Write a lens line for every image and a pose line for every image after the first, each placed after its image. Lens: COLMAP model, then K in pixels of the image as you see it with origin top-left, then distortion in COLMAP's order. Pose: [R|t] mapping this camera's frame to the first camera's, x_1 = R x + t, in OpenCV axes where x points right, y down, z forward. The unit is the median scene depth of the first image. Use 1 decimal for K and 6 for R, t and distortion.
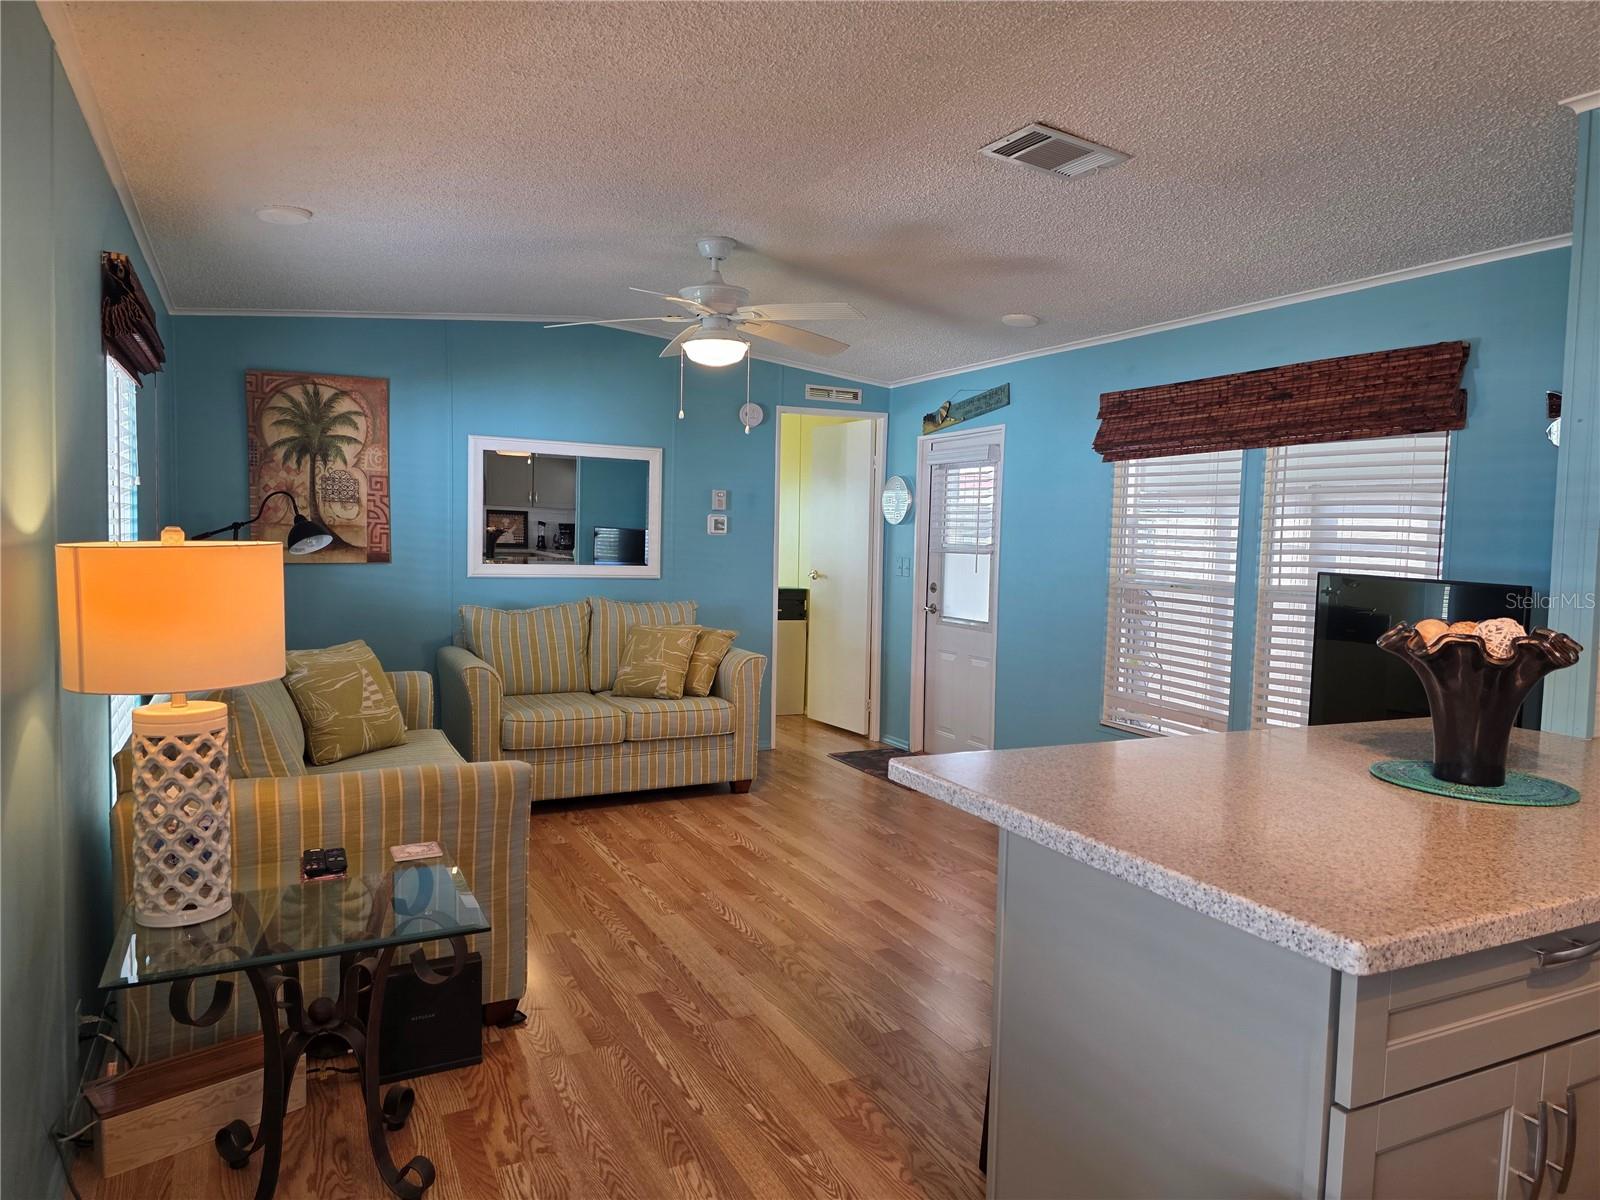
lens RADIAL K [[1069.9, 0, 810.9], [0, 1069.9, 600.5], [0, 0, 1]] dist [0.062848, -0.055519]
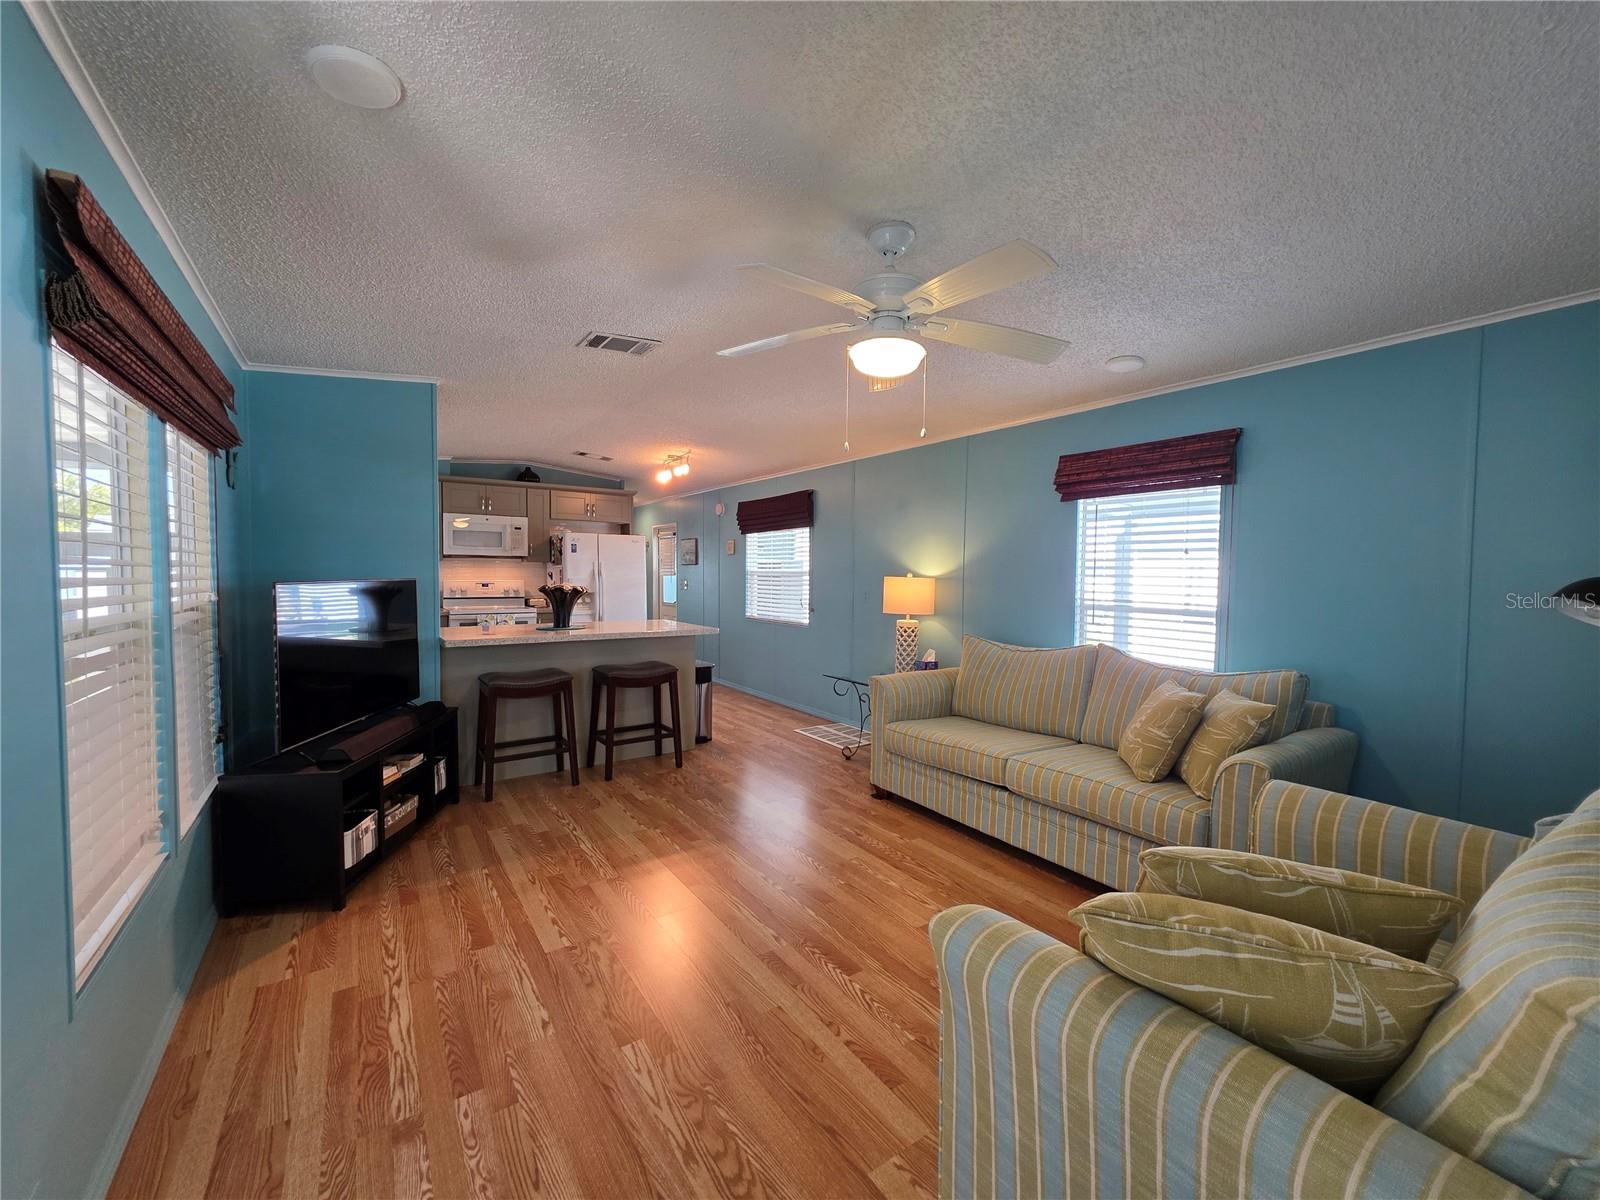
lens RADIAL K [[645.8, 0, 801.9], [0, 645.8, 594.9], [0, 0, 1]] dist [0.000445, -0.000175]
pose [[-0.991147, -0.028294, -0.129721, 0.047342], [-0.041989, 0.993681, 0.104088, -0.120132], [0.125956, 0.108613, -0.986072, 1.815110]]
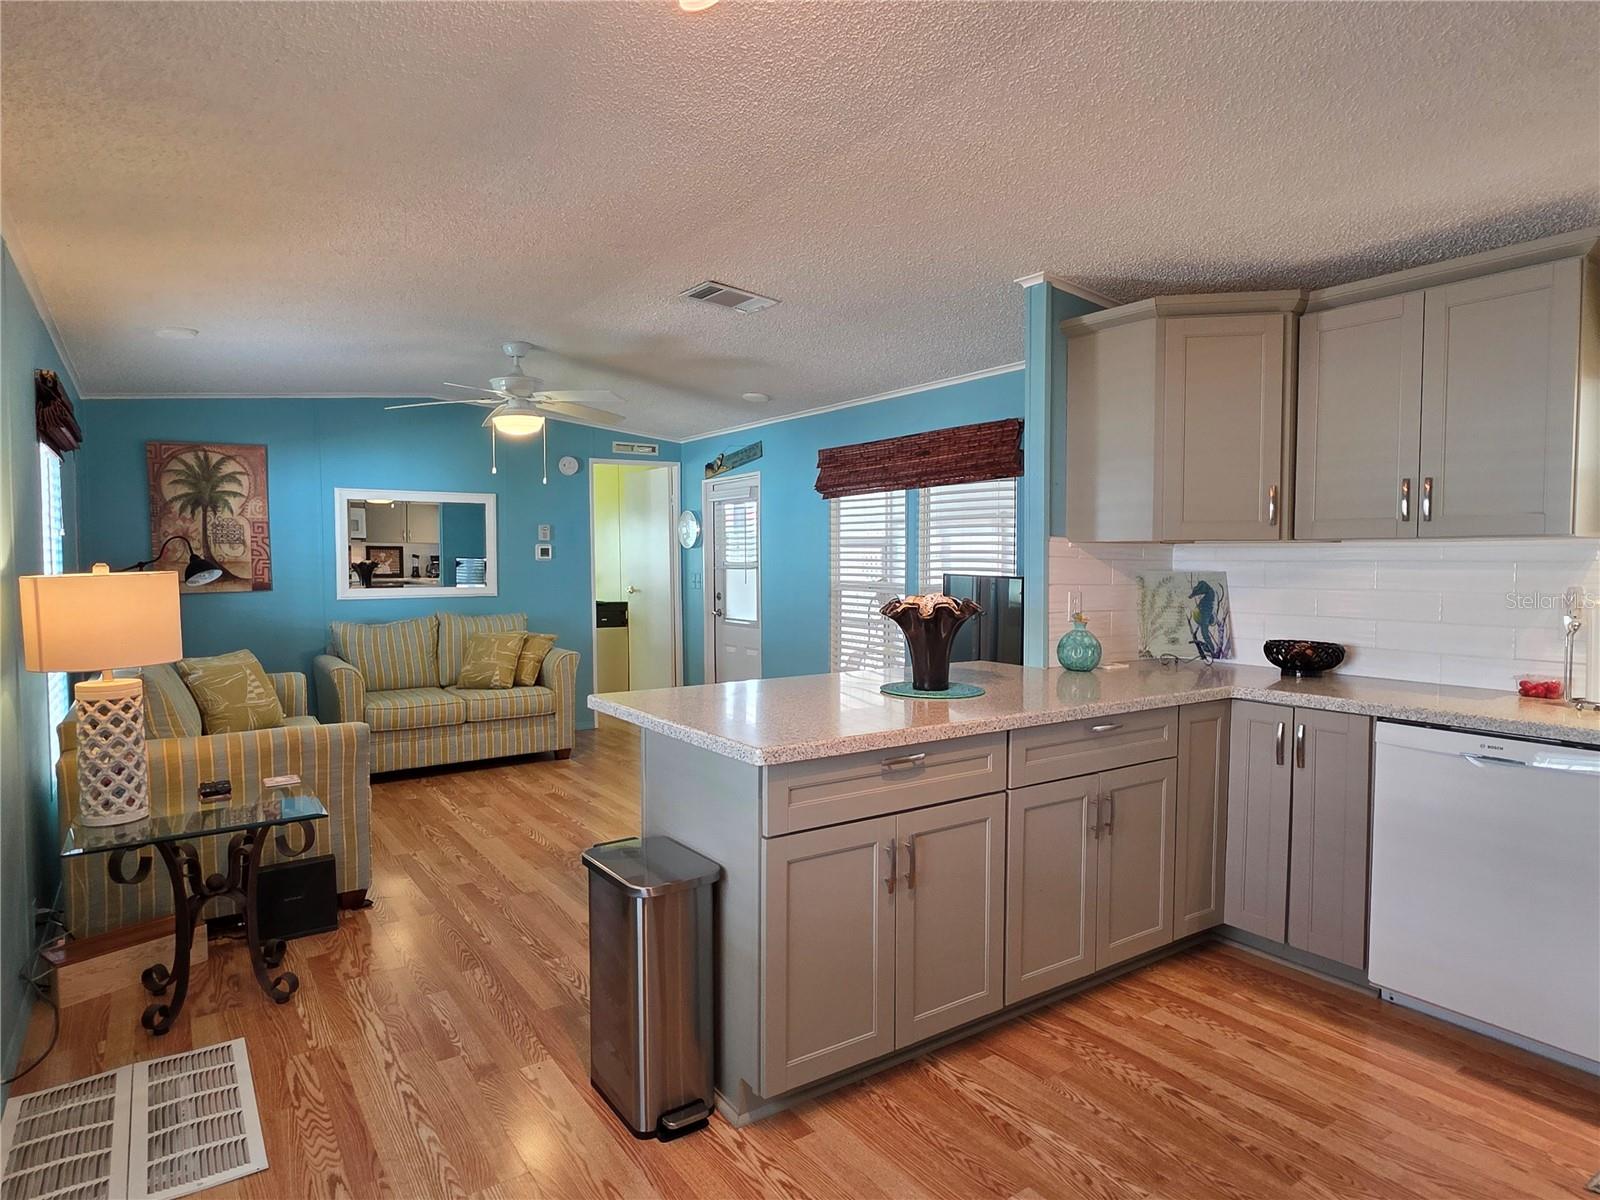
lens RADIAL K [[943.7, 0, 810.5], [0, 943.7, 599.9], [0, 0, 1]] dist [-0.000253, 0.001566]
pose [[0.990655, -0.034492, 0.131961, 0.128967], [0.036813, 0.999207, -0.015188, 0.023457], [-0.131333, 0.019904, 0.991138, -0.256715]]
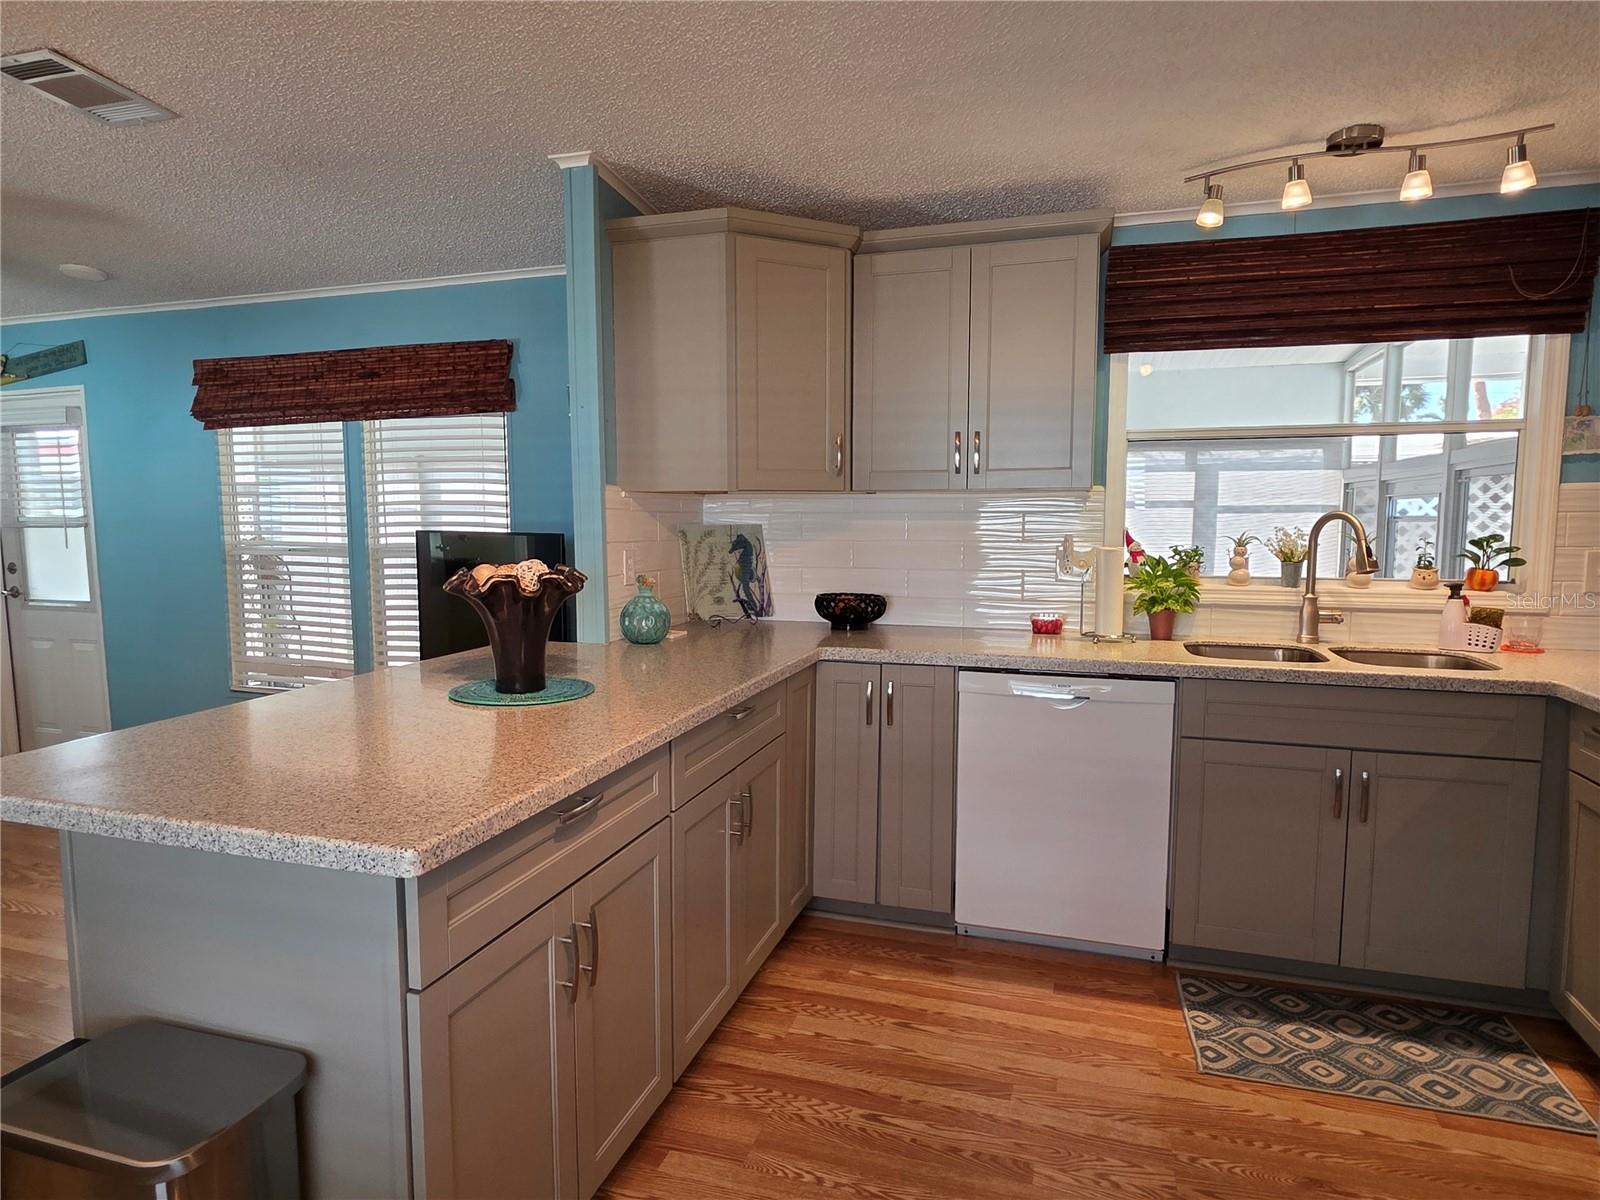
lens RADIAL K [[943.7, 0, 780.0], [0, 943.7, 603.0], [0, 0, 1]] dist [-0.000253, 0.001566]
pose [[0.712190, -0.101325, 0.694636, 0.038872], [0.068322, 0.994835, 0.075066, 0.002099], [-0.698654, -0.006002, 0.715435, 0.003994]]
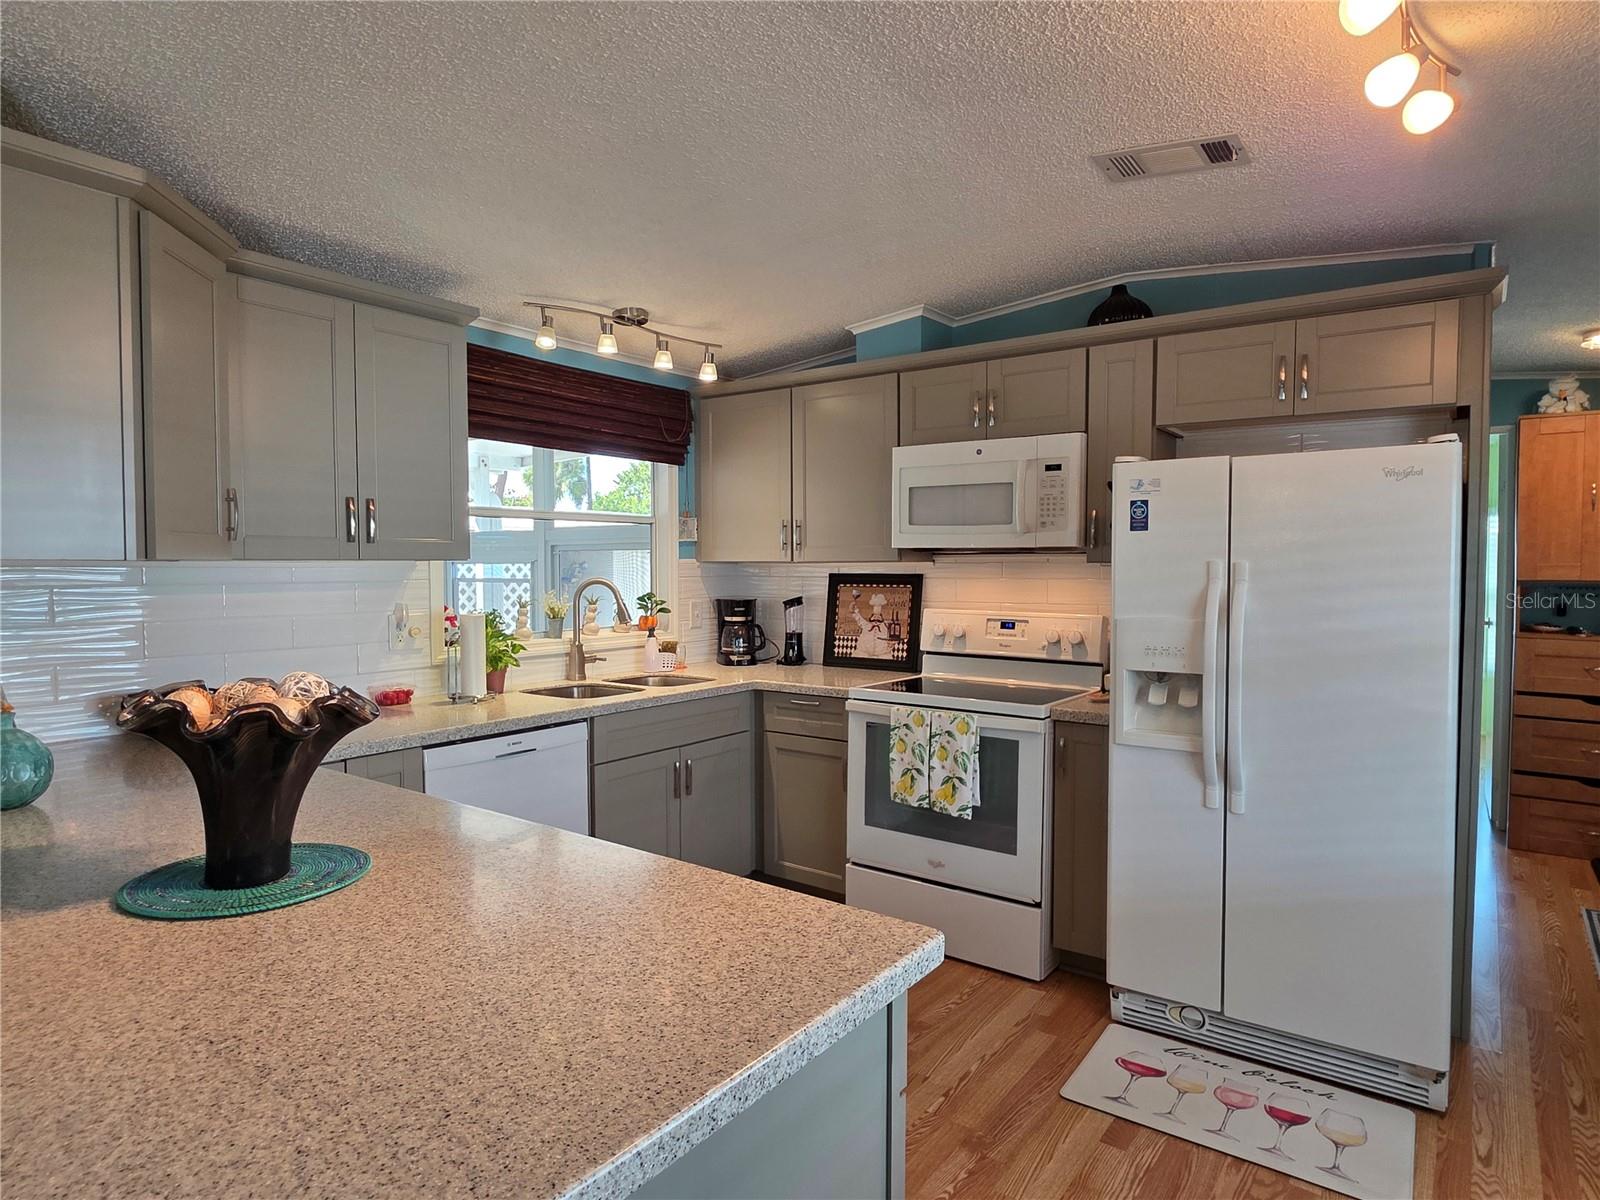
lens RADIAL K [[943.7, 0, 781.1], [0, 943.7, 601.3], [0, 0, 1]] dist [-0.000253, 0.001566]
pose [[-0.447884, -0.067497, 0.891540, -0.108776], [0.041944, 0.994462, 0.096360, -0.052218], [-0.893107, 0.080553, -0.442573, 0.544260]]
